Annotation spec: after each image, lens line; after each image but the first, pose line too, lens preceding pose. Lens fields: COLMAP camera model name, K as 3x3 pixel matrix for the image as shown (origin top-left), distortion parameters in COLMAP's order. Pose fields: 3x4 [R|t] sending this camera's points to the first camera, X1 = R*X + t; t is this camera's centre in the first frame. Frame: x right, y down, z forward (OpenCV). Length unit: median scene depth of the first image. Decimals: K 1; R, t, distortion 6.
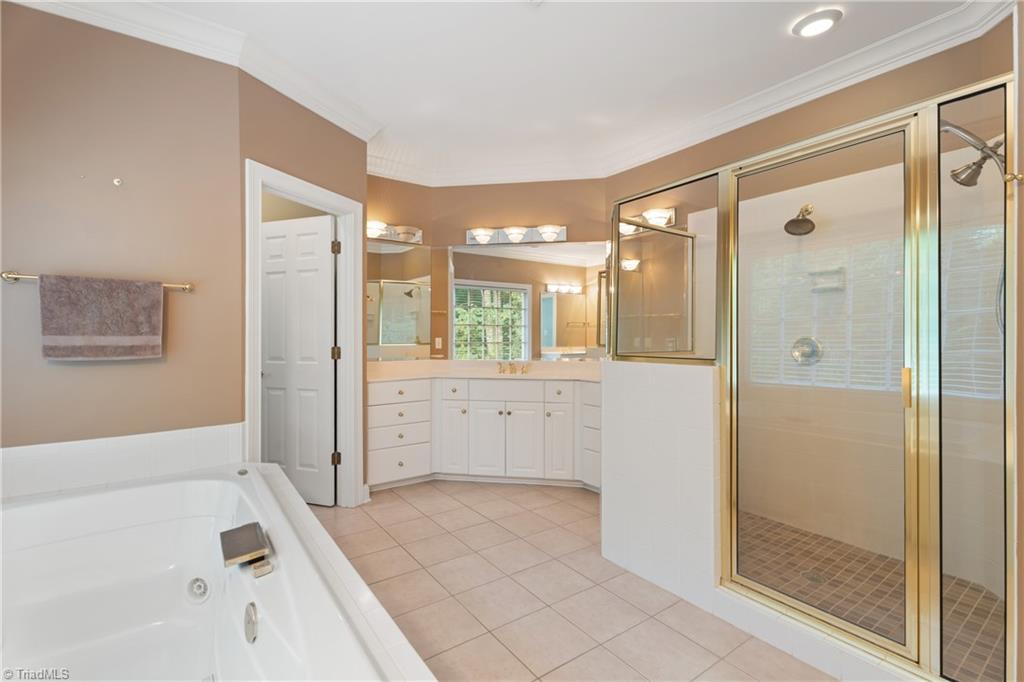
lens RADIAL K [[462.3, 0, 512.2], [0, 462.3, 335.5], [0, 0, 1]] dist [0.012109, 0.000665]
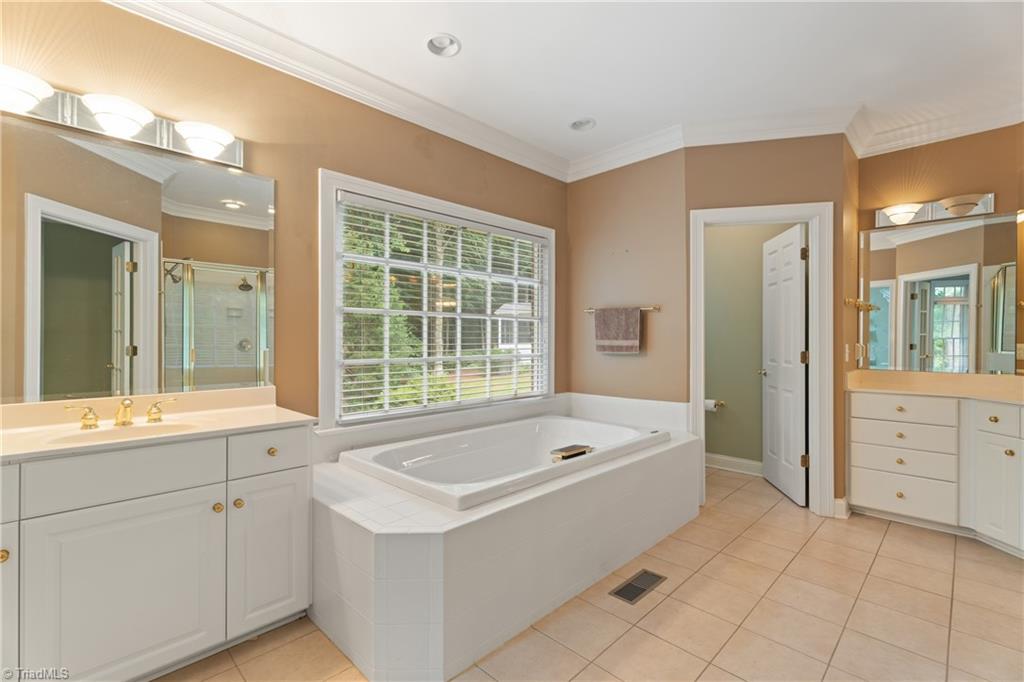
lens RADIAL K [[462.3, 0, 511.3], [0, 462.3, 345.0], [0, 0, 1]] dist [0.012109, 0.000665]
pose [[0.167741, 0.011647, -0.985762, 0.520957], [-0.001088, 0.999932, 0.011629, -0.000684], [0.985830, -0.000878, 0.167743, 0.193814]]
